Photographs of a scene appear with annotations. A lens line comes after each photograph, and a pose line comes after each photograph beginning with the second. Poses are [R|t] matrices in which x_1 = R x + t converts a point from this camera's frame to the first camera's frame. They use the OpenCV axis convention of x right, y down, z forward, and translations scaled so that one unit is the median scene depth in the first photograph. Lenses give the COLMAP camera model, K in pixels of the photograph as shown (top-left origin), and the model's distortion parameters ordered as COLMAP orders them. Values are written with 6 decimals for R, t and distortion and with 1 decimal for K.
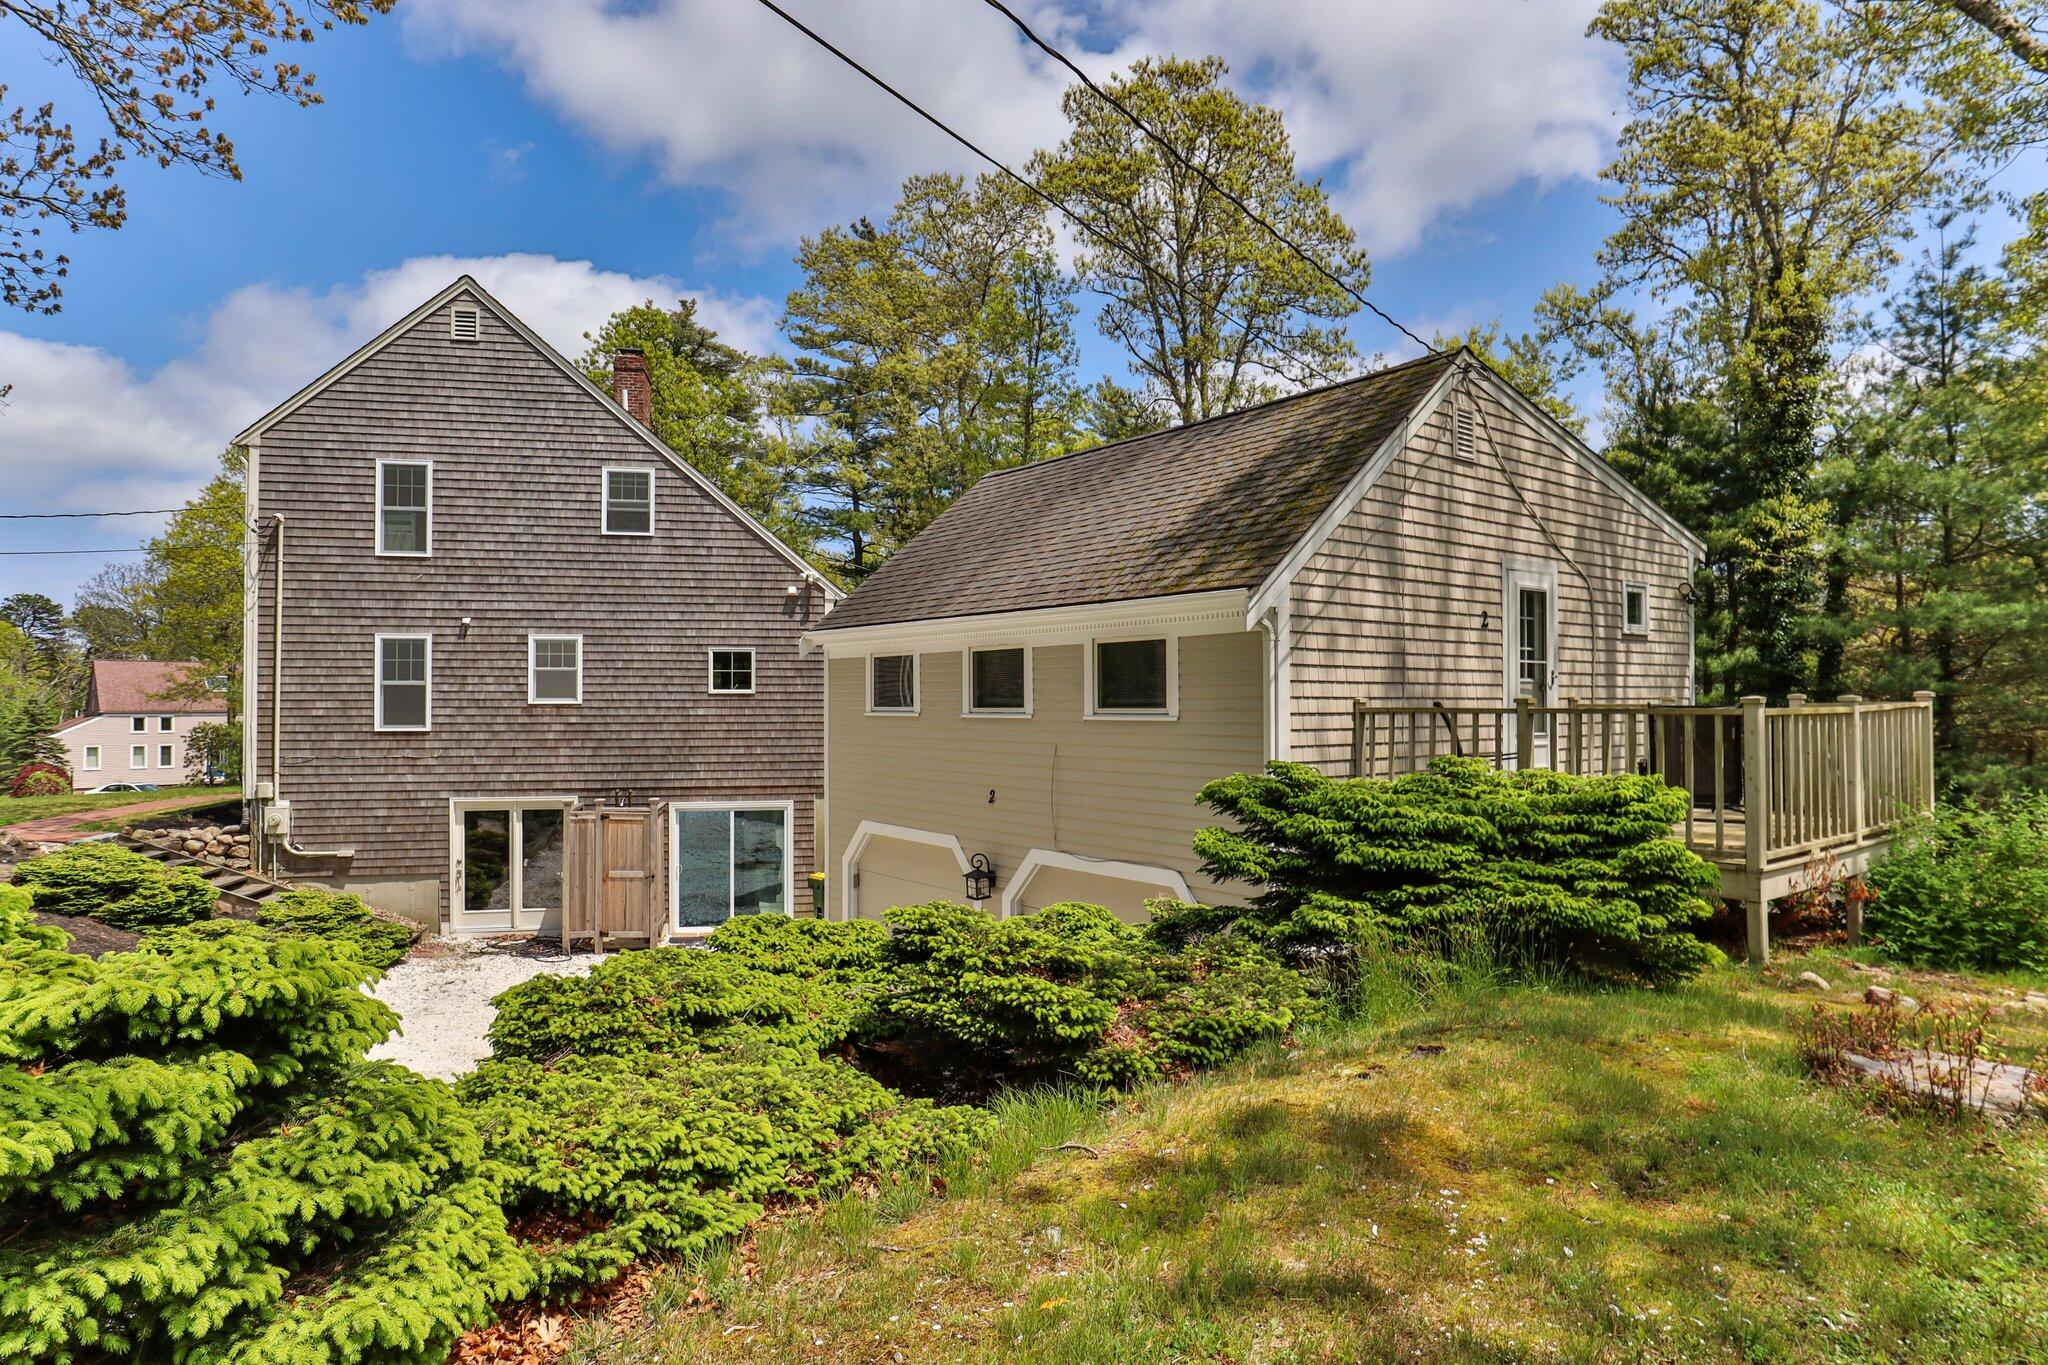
lens RADIAL K [[1044.0, 0, 1042.6], [0, 1044.0, 686.9], [0, 0, 1]] dist [-0.018785, -0.002732]
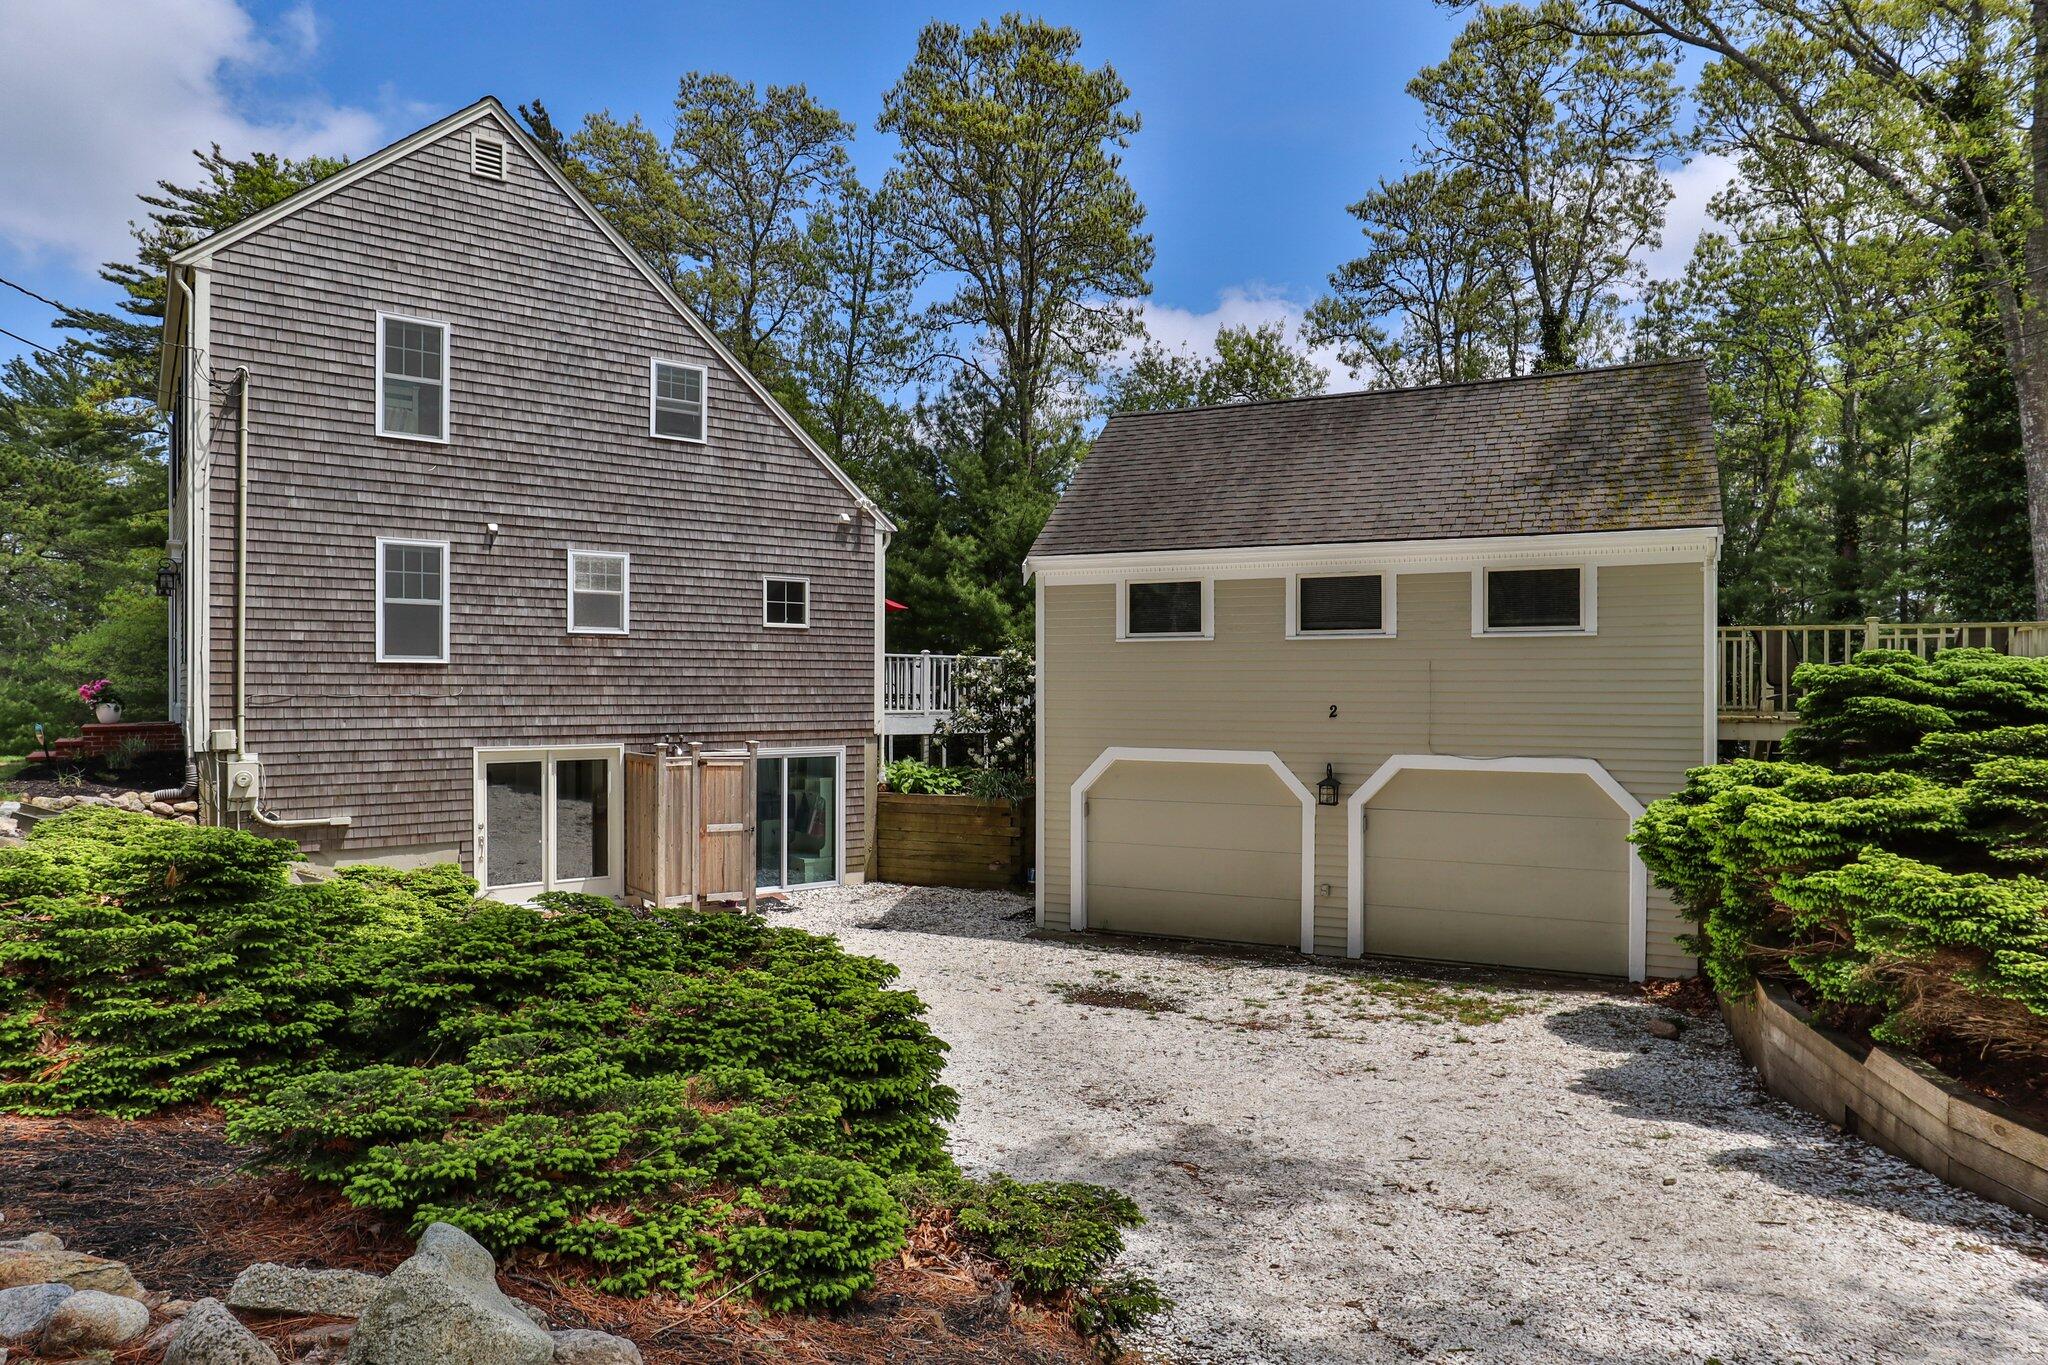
lens RADIAL K [[1075.4, 0, 1024.0], [0, 1075.4, 682.5], [0, 0, 1]] dist [-0.018646, -0.000151]
pose [[0.914483, 0.003812, 0.404606, -0.512274], [-0.010759, 0.999831, 0.014898, 0.039675], [-0.404480, -0.017977, 0.914370, 0.069883]]
